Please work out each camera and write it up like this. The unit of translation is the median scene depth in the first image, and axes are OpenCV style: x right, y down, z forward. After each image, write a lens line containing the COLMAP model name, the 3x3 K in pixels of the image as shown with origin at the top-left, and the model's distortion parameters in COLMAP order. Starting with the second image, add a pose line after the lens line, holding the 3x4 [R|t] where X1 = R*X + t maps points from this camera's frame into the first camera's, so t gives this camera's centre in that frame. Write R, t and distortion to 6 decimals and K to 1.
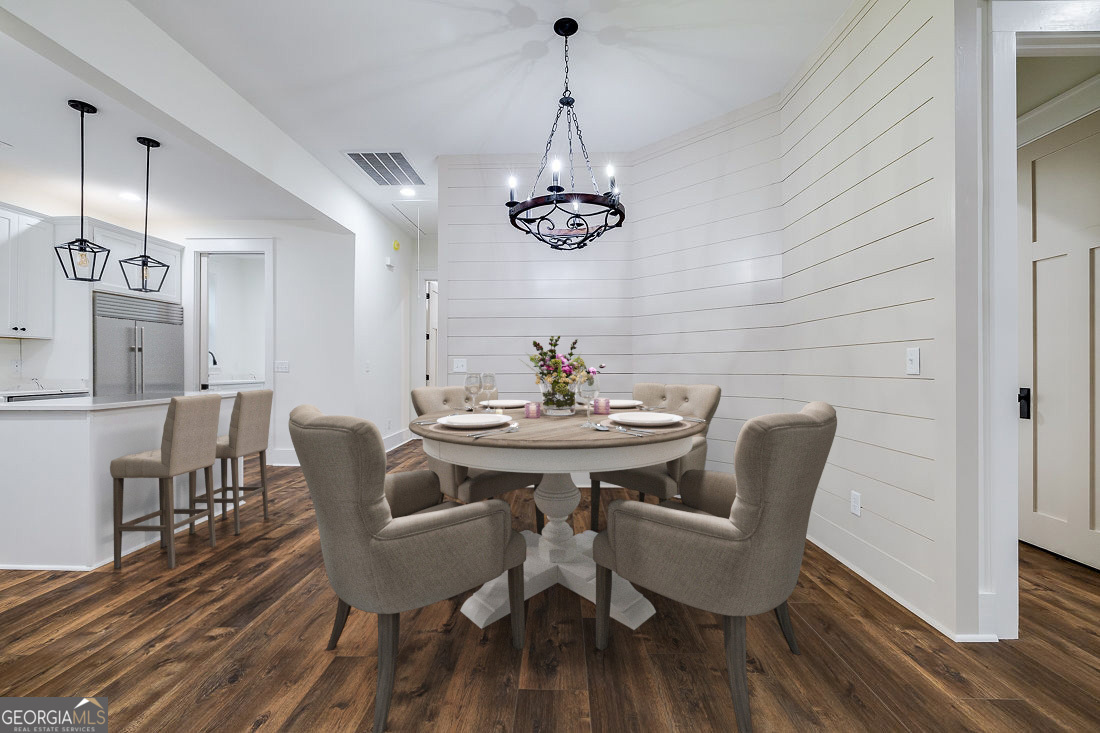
lens RADIAL K [[466.1, 0, 549.5], [0, 466.1, 368.1], [0, 0, 1]] dist [0.000196, 0.000114]
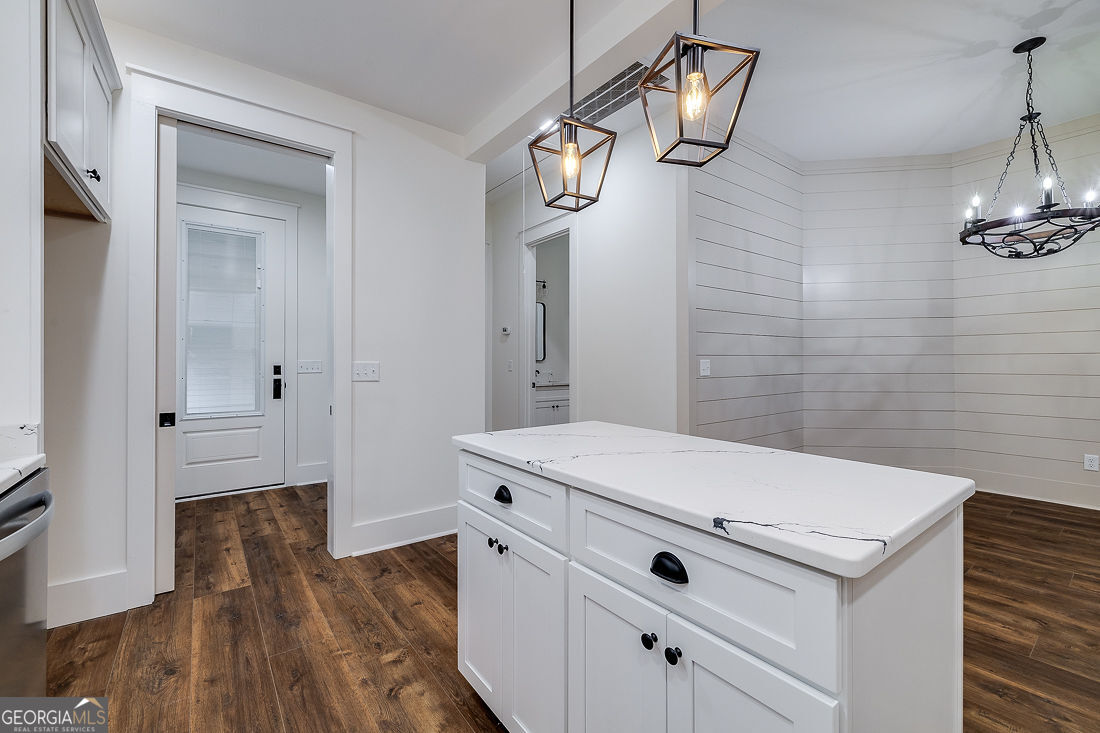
lens RADIAL K [[460.7, 0, 549.0], [0, 460.7, 361.9], [0, 0, 1]] dist [-0.007862, 0.000553]
pose [[0.784567, -0.001312, 0.620042, -0.899685], [0.003612, 0.999990, -0.002454, -0.014341], [-0.620033, 0.004165, 0.784564, 0.541726]]
